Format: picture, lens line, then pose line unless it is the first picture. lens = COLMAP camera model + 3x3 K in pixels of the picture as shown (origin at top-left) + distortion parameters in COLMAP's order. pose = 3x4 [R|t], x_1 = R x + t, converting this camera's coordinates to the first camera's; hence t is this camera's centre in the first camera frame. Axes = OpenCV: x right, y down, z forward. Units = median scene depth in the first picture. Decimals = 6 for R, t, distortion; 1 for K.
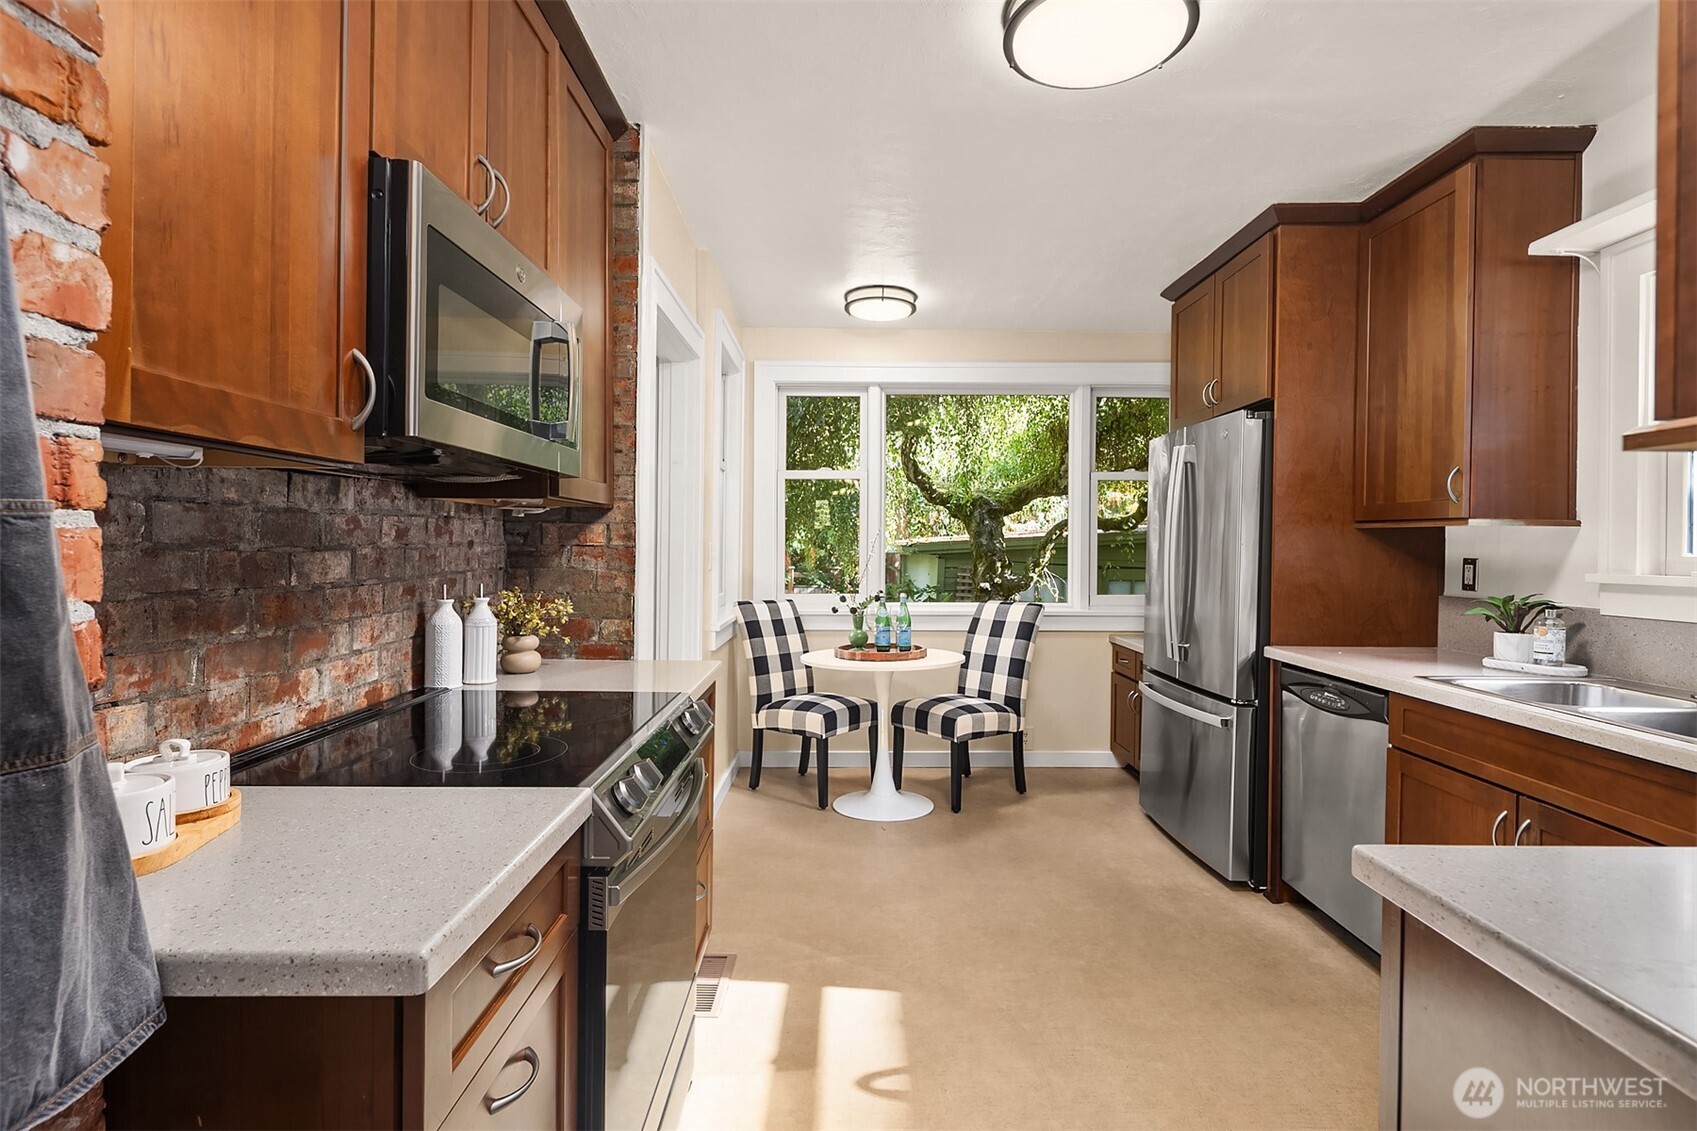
lens RADIAL K [[841.2, 0, 845.8], [0, 841.2, 549.6], [0, 0, 1]] dist [0.006508, -0.004662]
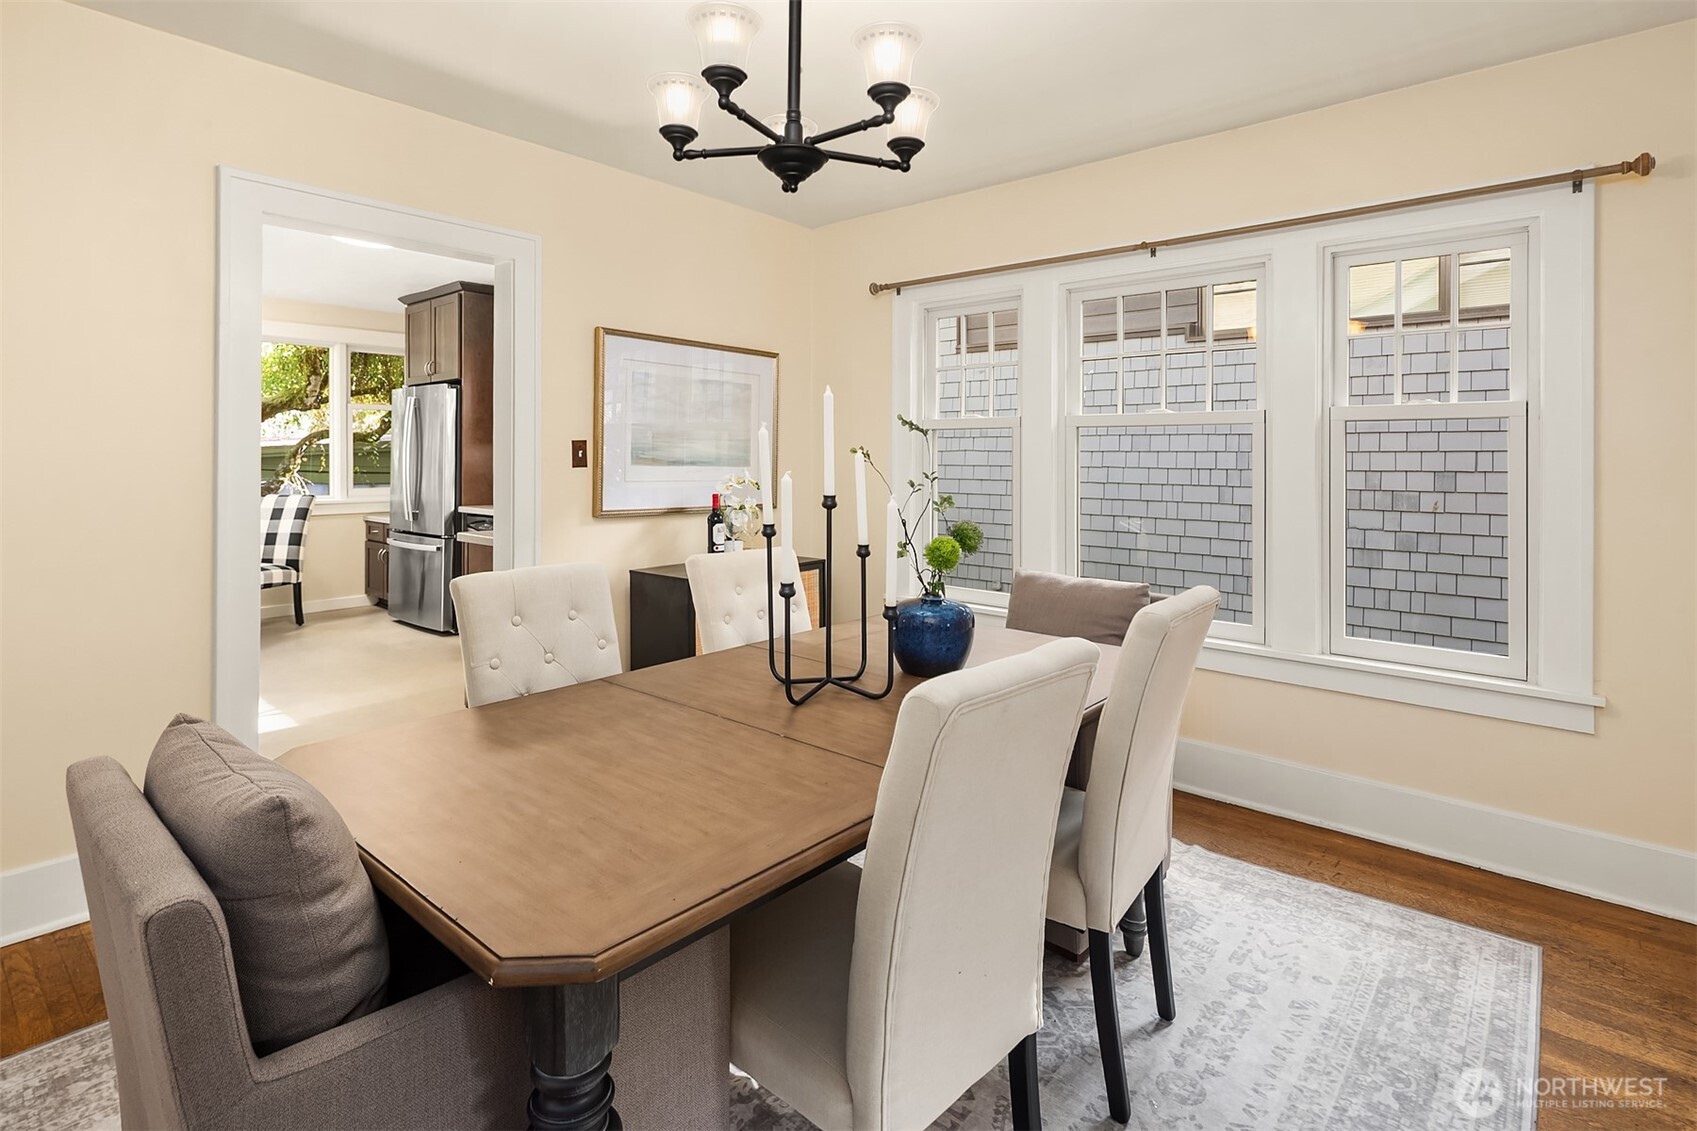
lens RADIAL K [[841.2, 0, 853.8], [0, 841.2, 471.2], [0, 0, 1]] dist [0.006508, -0.004662]
pose [[0.657356, -0.016606, 0.753397, -0.229884], [0.003679, 0.999816, 0.018827, 0.000074], [-0.753571, -0.009605, 0.657296, -0.606459]]
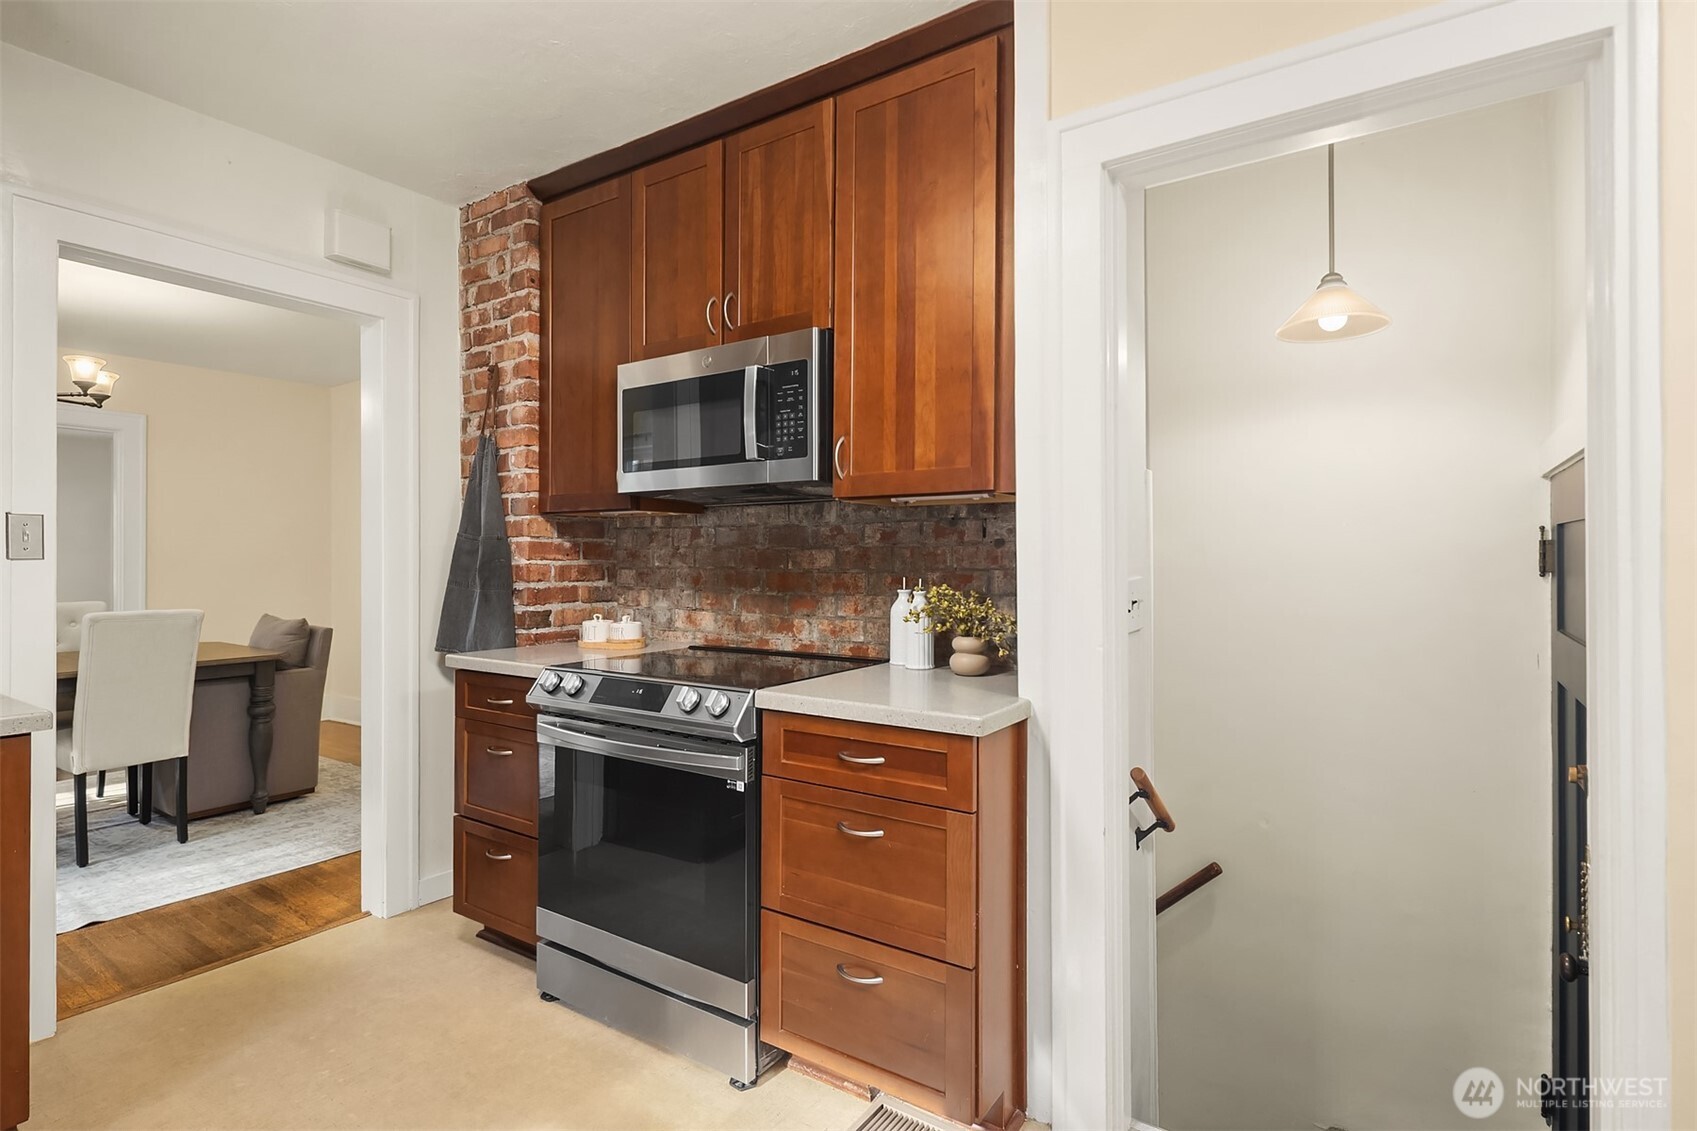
lens RADIAL K [[841.2, 0, 823.3], [0, 841.2, 556.2], [0, 0, 1]] dist [0.006508, -0.004662]
pose [[-0.578847, -0.018031, -0.815237, 0.696419], [-0.014396, 0.999826, -0.011892, 0.034625], [0.815309, 0.004852, -0.579006, 1.981762]]
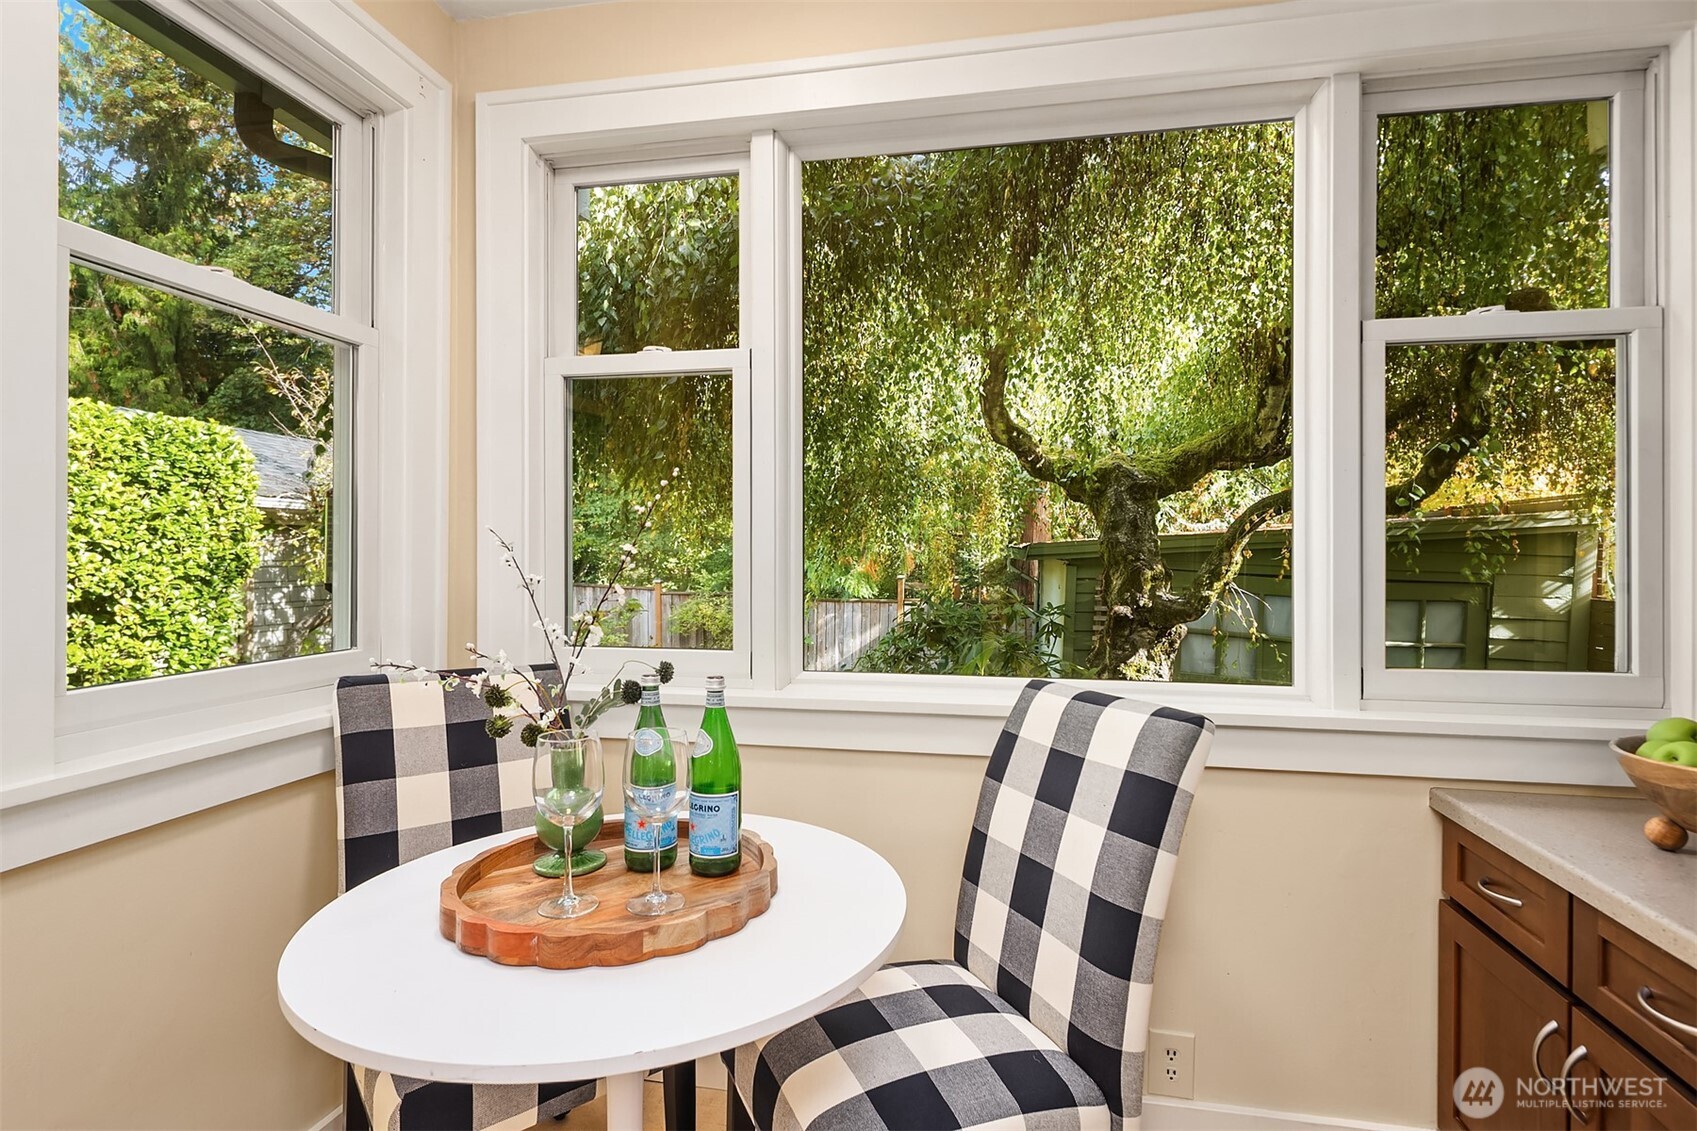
lens RADIAL K [[841.2, 0, 824.4], [0, 841.2, 558.3], [0, 0, 1]] dist [0.006508, -0.004662]
pose [[0.975410, -0.002626, -0.220384, 0.153523], [0.002530, 0.999997, -0.000718, 0.008790], [0.220385, 0.000143, 0.975413, 0.624636]]
